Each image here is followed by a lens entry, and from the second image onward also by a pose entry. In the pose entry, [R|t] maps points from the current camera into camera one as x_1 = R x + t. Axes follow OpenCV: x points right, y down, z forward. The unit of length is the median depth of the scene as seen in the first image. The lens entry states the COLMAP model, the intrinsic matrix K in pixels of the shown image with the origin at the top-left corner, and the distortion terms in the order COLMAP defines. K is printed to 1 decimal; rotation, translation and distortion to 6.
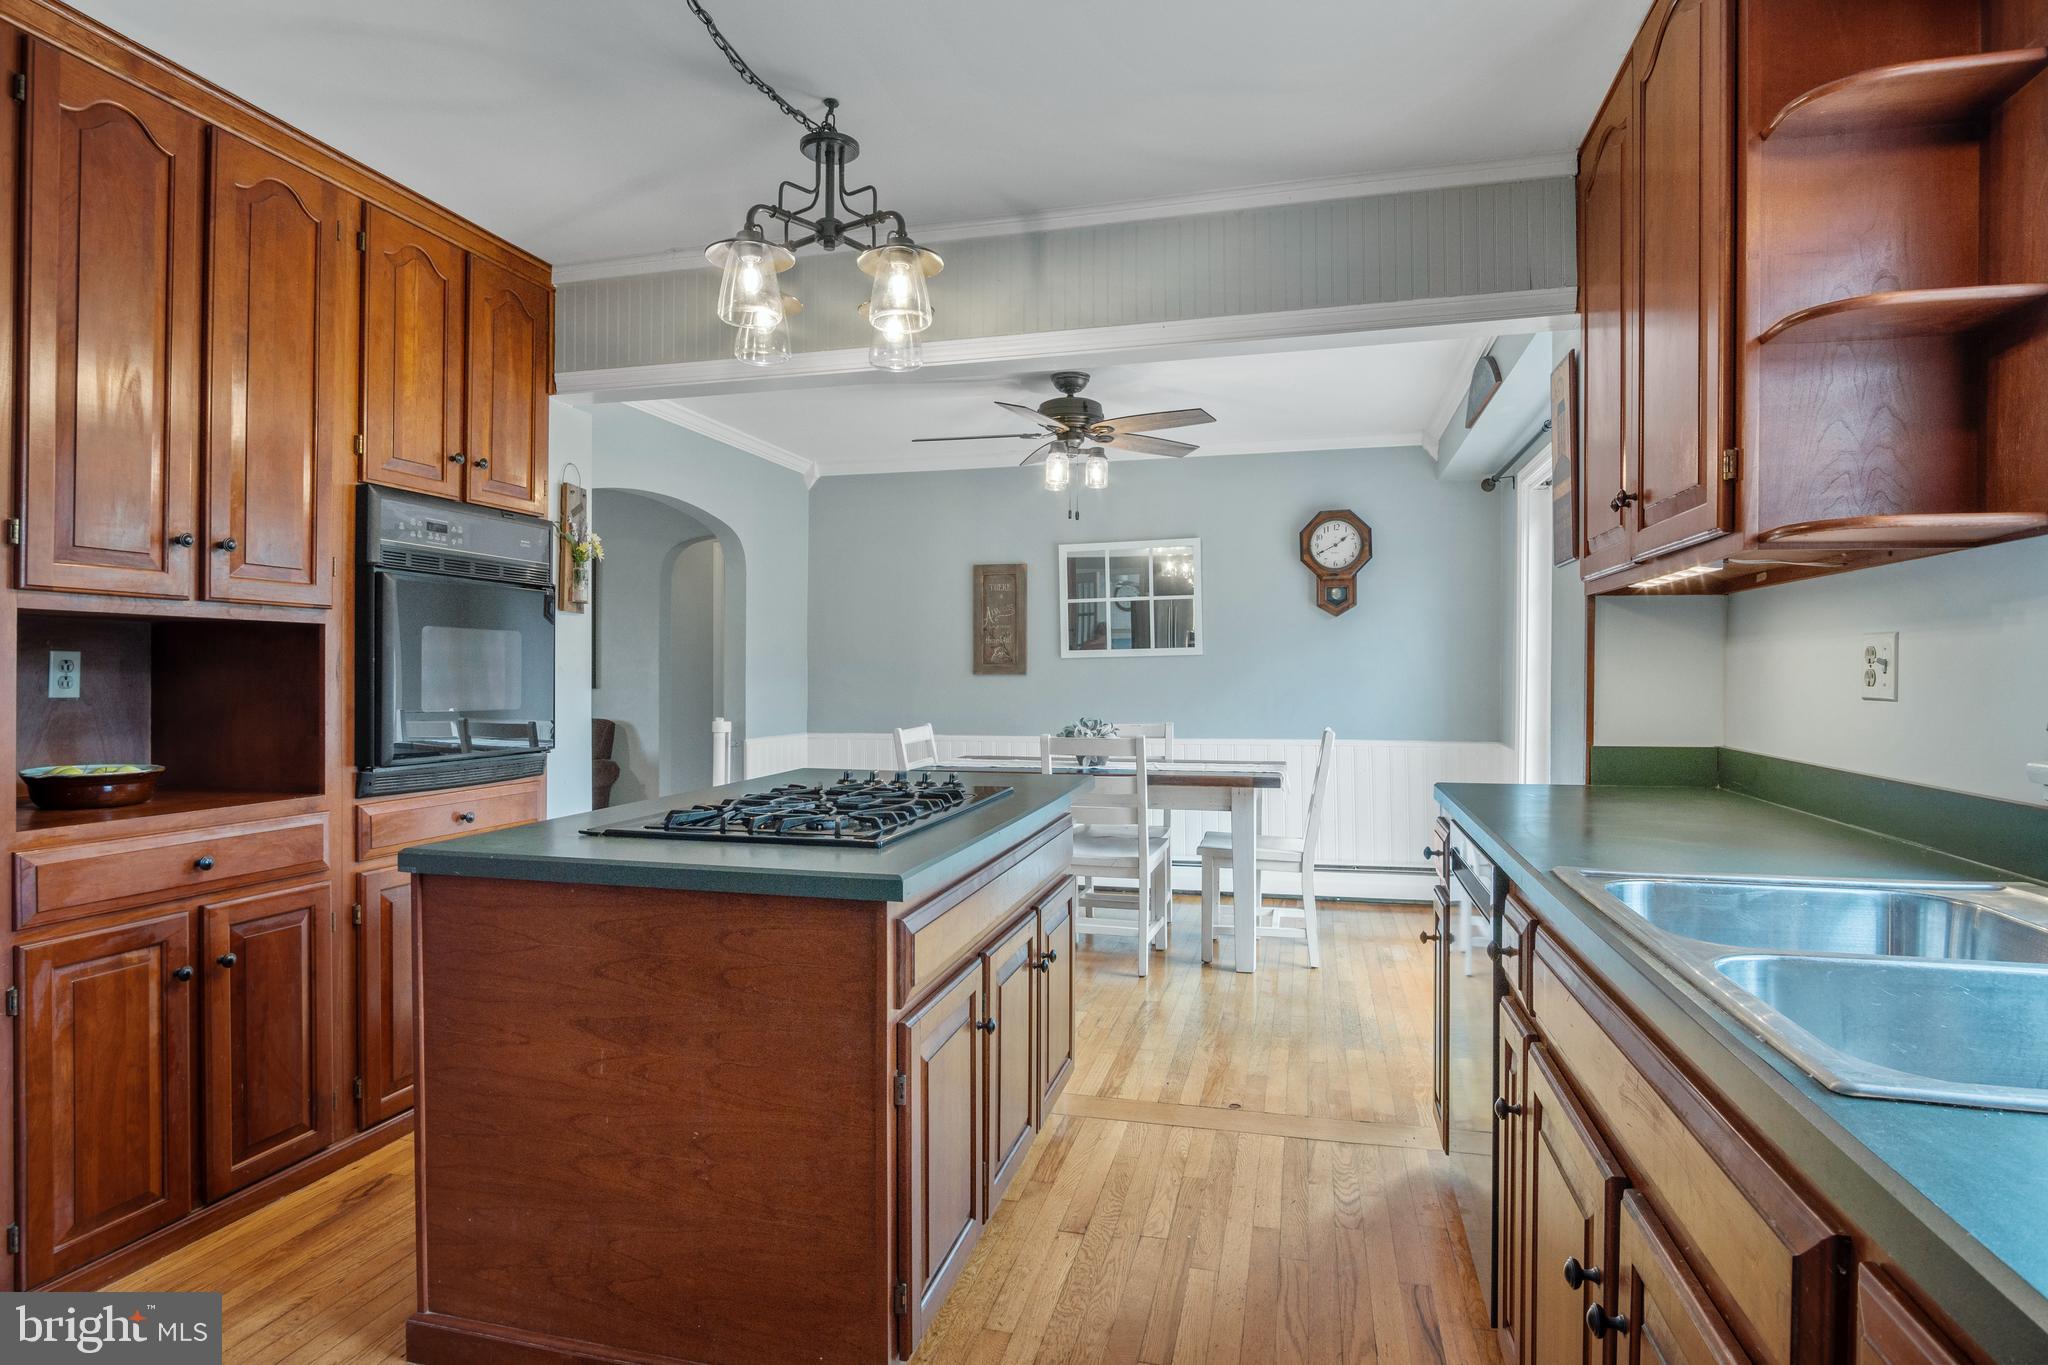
lens RADIAL K [[1097.2, 0, 998.3], [0, 1097.2, 646.3], [0, 0, 1]] dist [-0.021005, 0.001027]
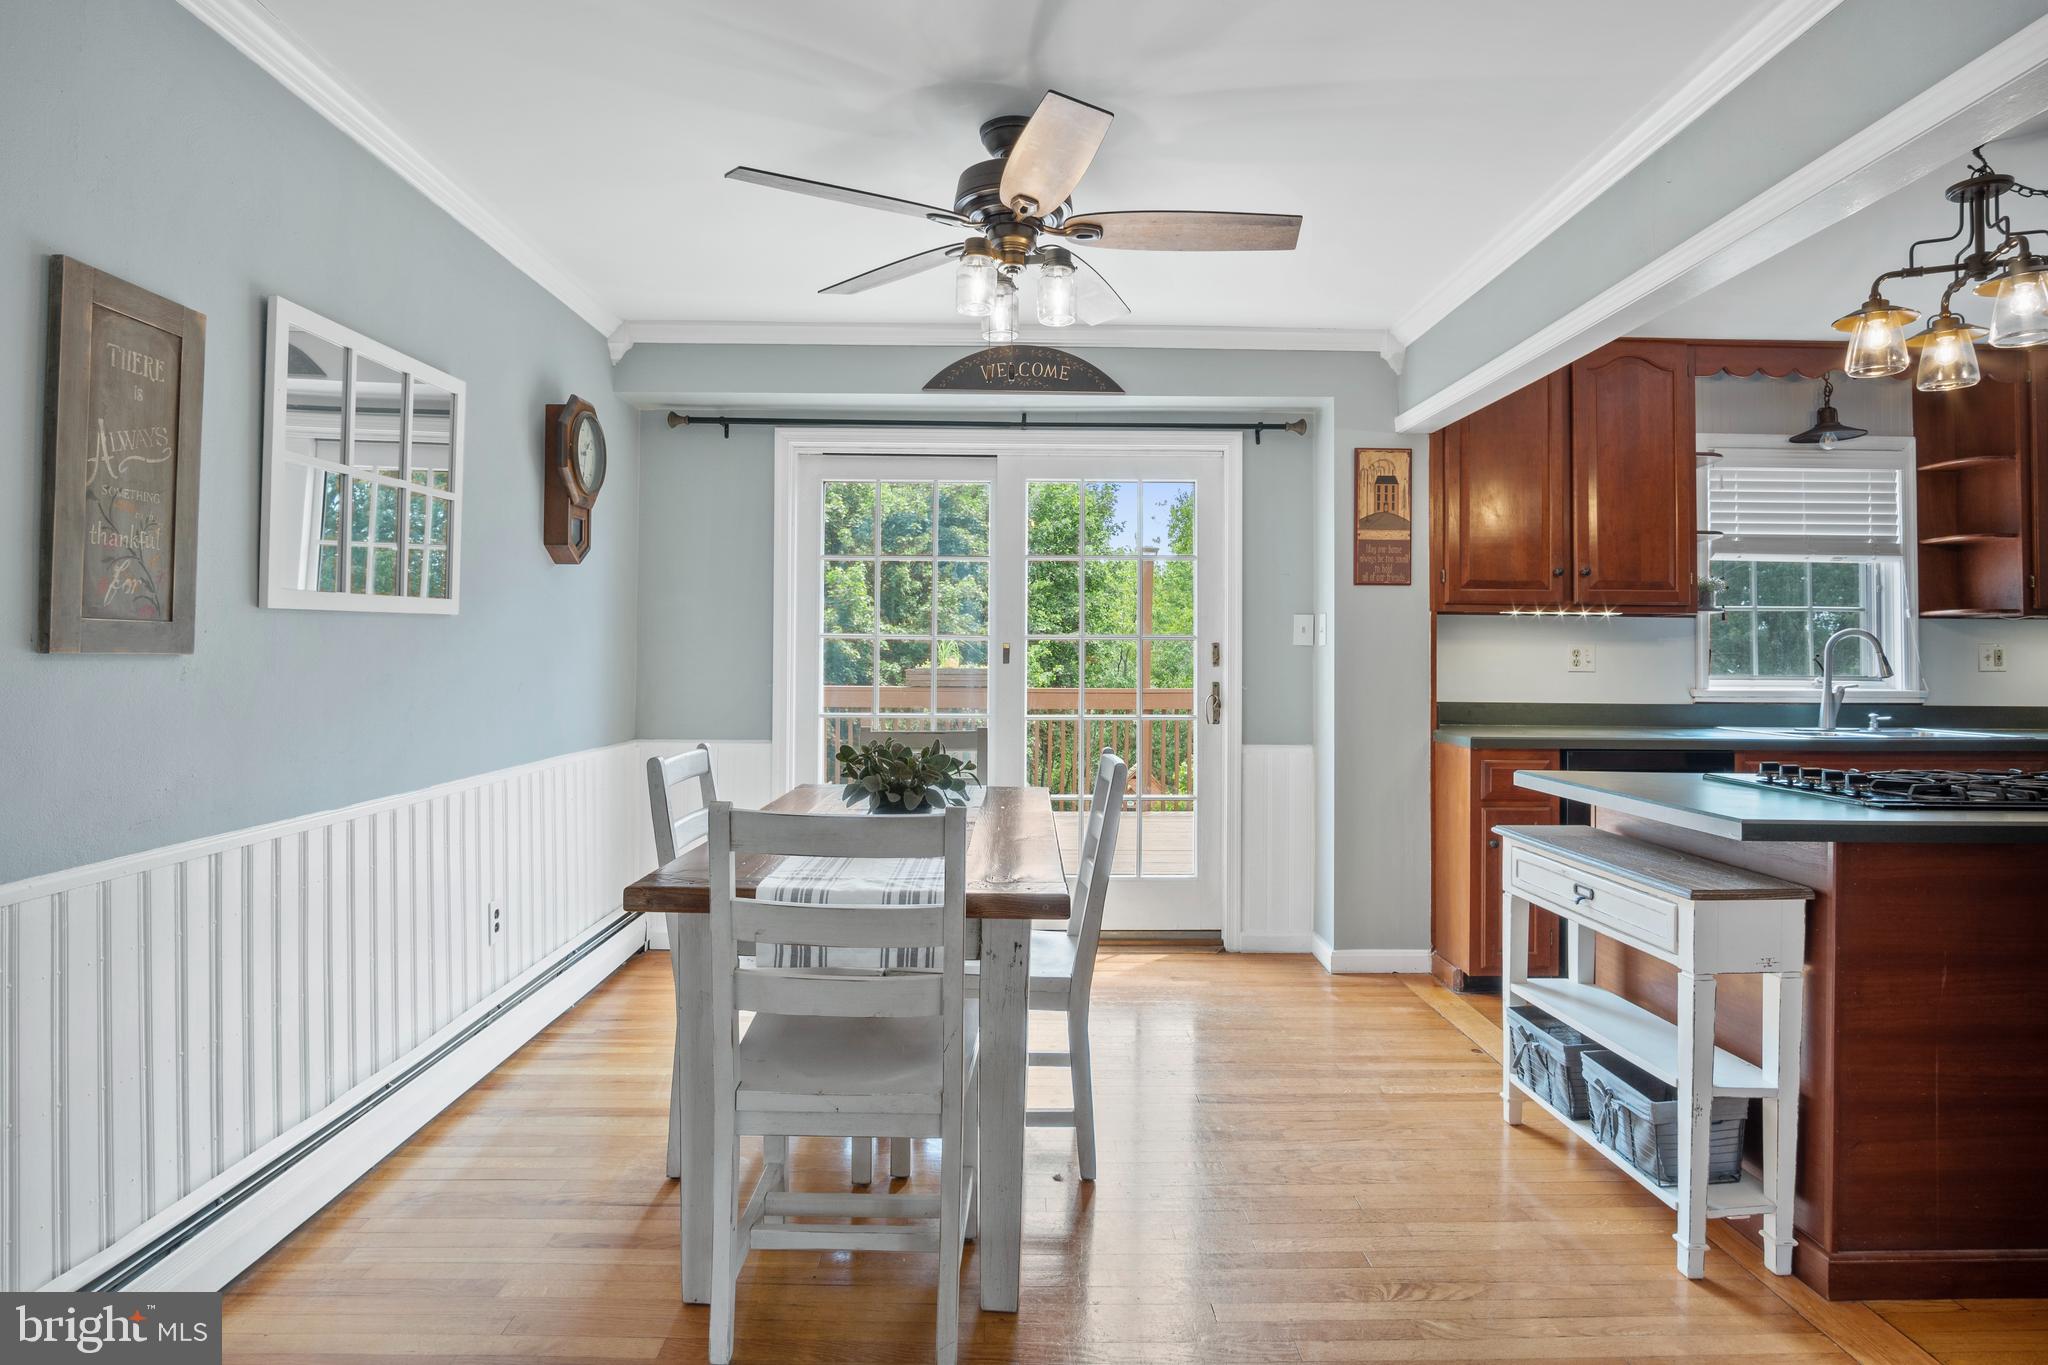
lens RADIAL K [[1111.0, 0, 1024.3], [0, 1111.0, 636.9], [0, 0, 1]] dist [-0.026462, 0.001560]
pose [[-0.281225, 0.015425, 0.959518, -0.851856], [-0.031576, 0.999181, -0.025317, 0.051138], [-0.959122, -0.037417, -0.280507, 2.035768]]
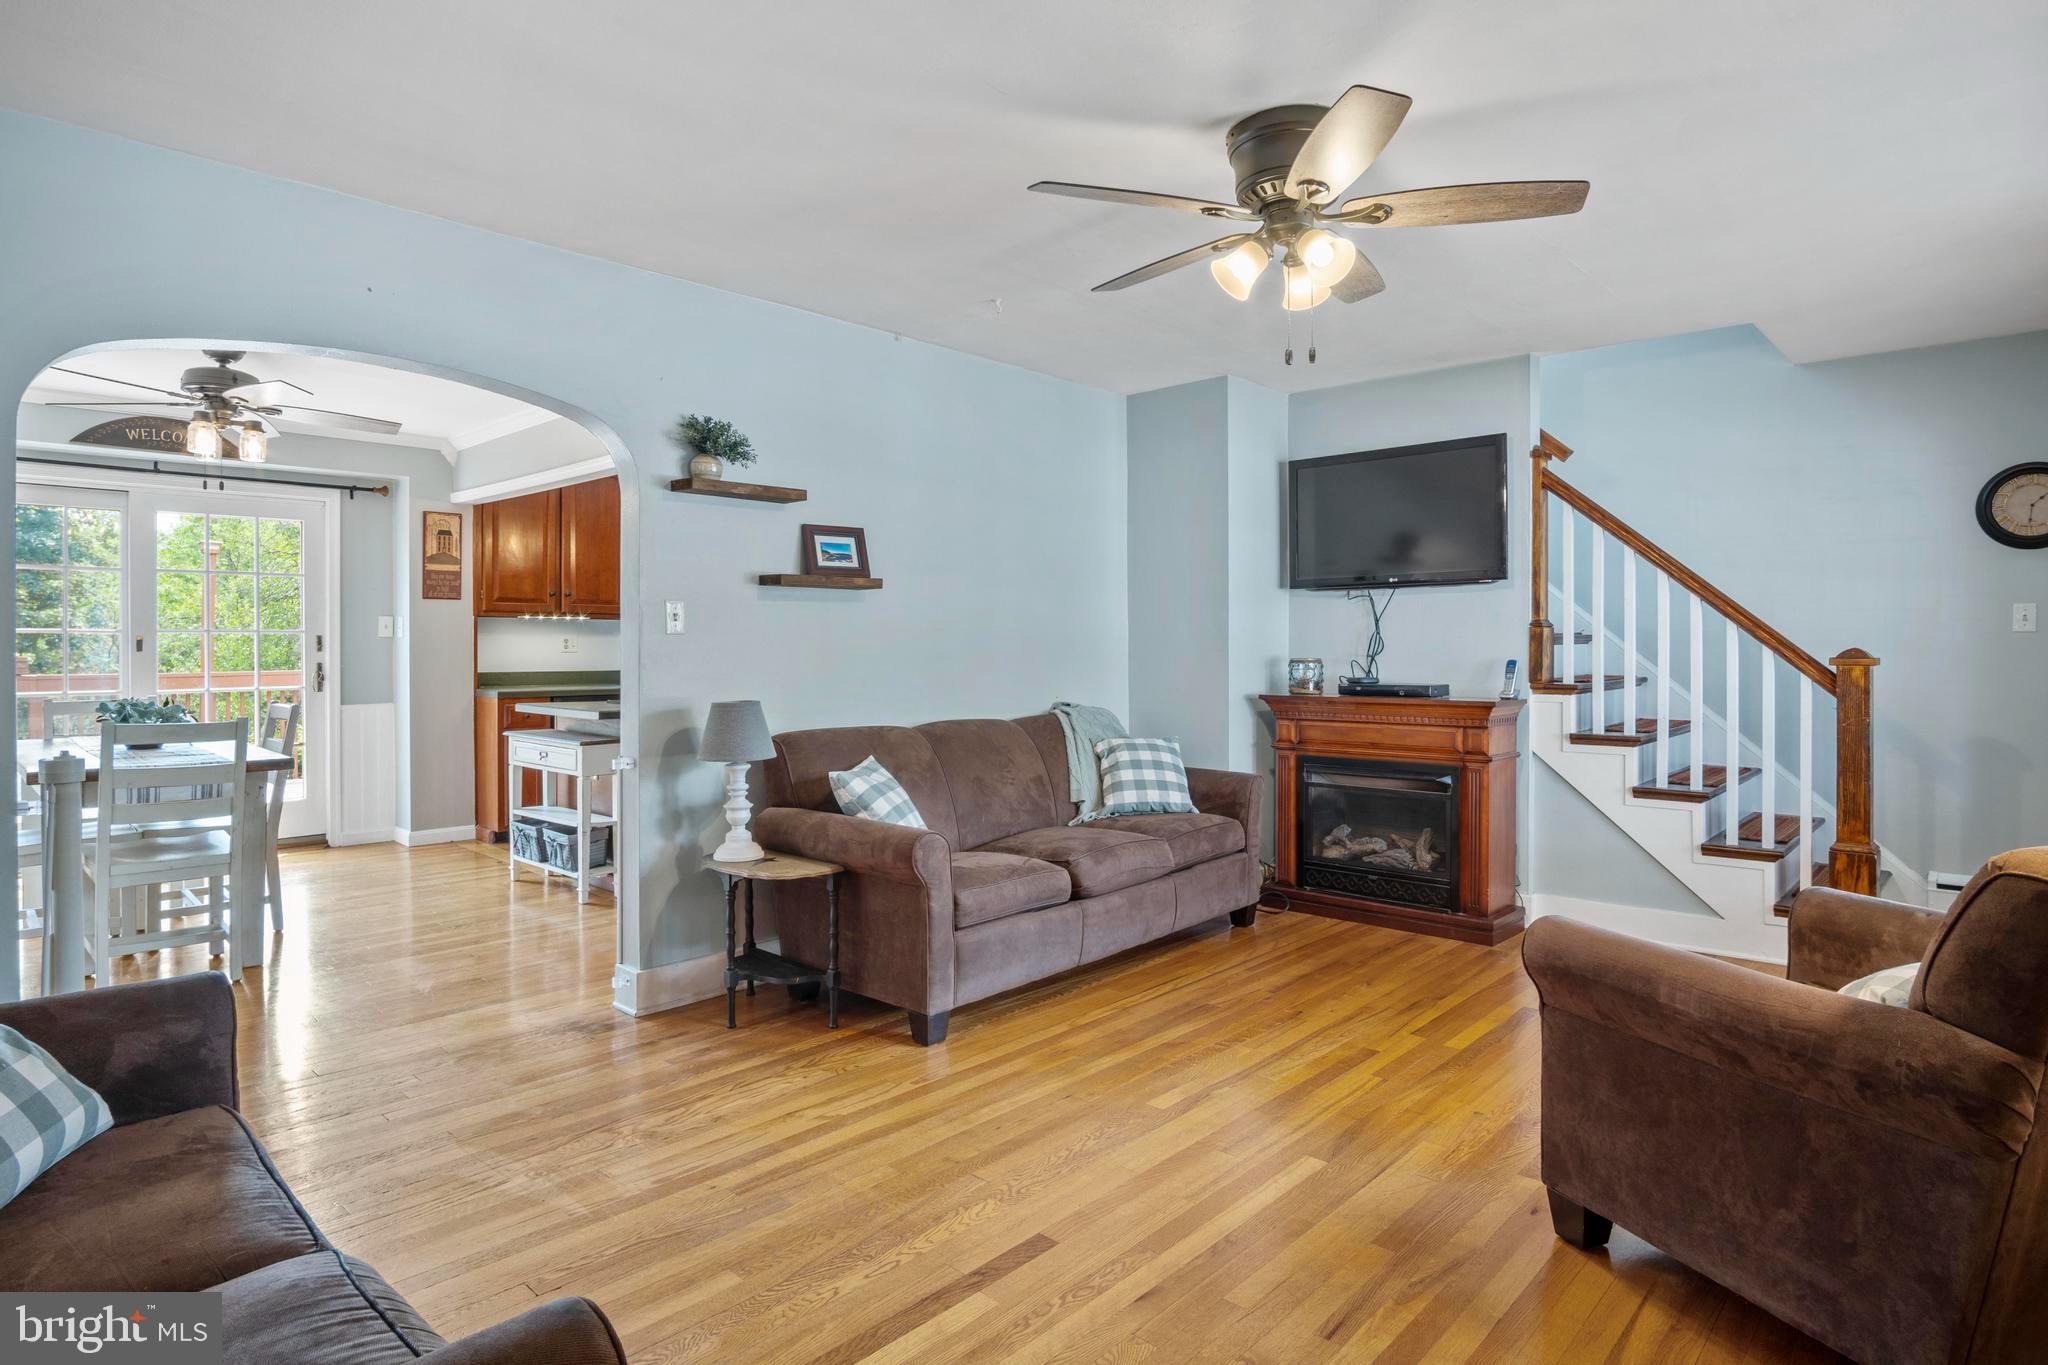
lens RADIAL K [[1097.2, 0, 998.3], [0, 1097.2, 646.3], [0, 0, 1]] dist [-0.021005, 0.001027]
pose [[-0.878105, -0.000653, 0.478467, -1.787298], [-0.011737, 0.999728, -0.020175, 0.063241], [-0.478324, -0.023331, -0.877874, 2.682074]]
